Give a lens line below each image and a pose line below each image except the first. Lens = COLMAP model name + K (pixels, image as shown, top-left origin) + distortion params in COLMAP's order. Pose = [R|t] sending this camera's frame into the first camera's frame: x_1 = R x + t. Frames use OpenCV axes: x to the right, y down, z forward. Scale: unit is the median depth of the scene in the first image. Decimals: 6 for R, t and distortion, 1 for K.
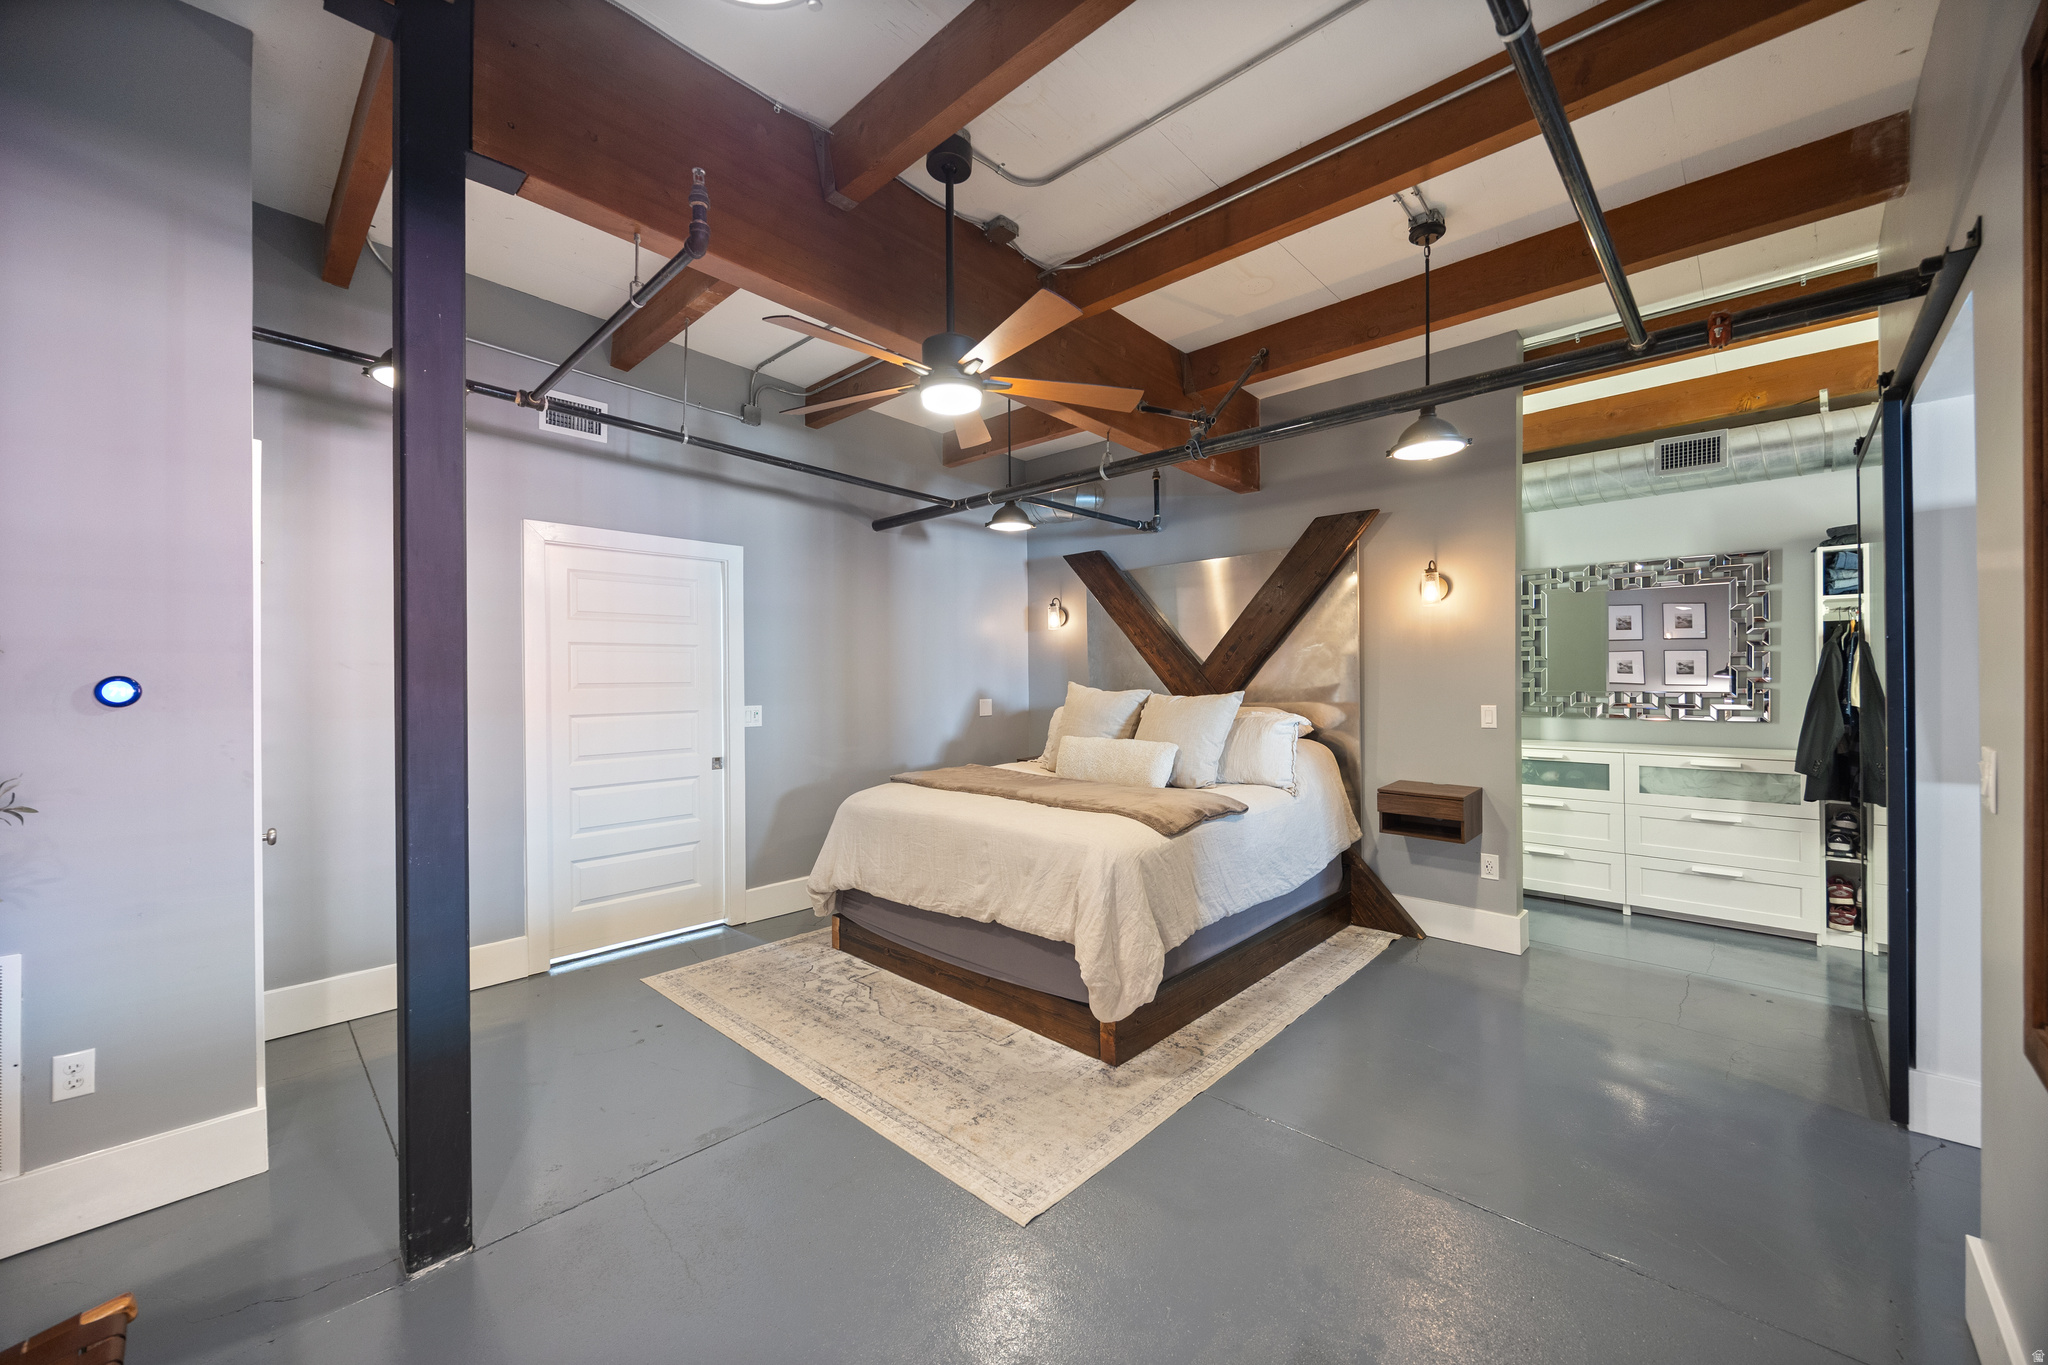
lens RADIAL K [[780.9, 0, 1026.2], [0, 780.9, 684.9], [0, 0, 1]] dist [0.002206, 0.000053]
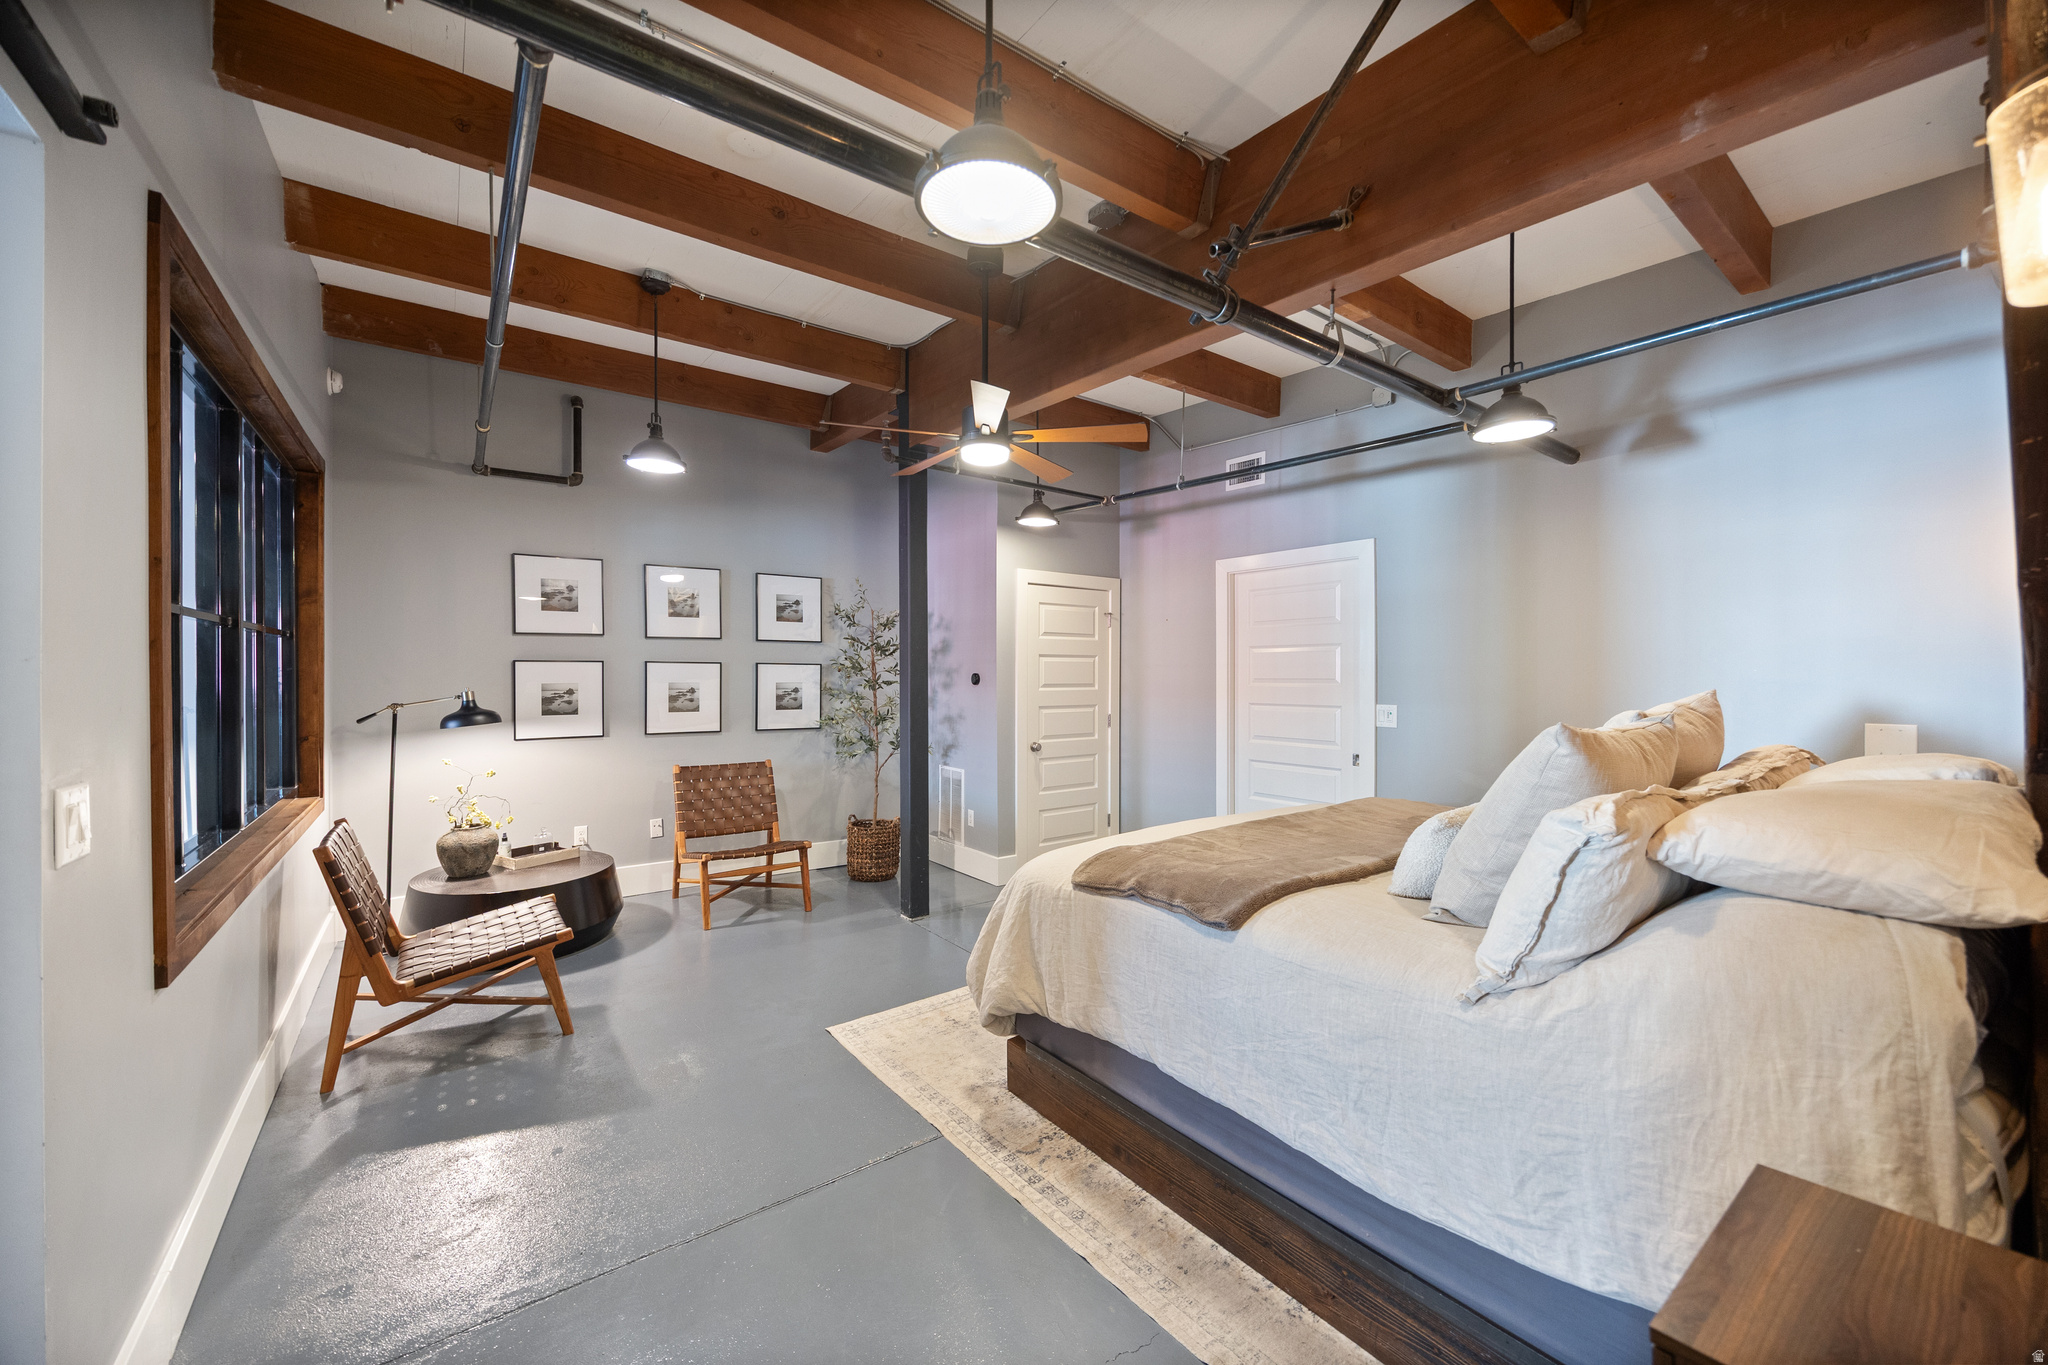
lens RADIAL K [[780.9, 0, 1028.6], [0, 780.9, 668.6], [0, 0, 1]] dist [0.002206, 0.000053]
pose [[-0.164596, 0.009214, -0.986318, 0.939569], [-0.000616, 0.999955, 0.009444, -0.035987], [0.986361, 0.002162, -0.164583, 1.049215]]
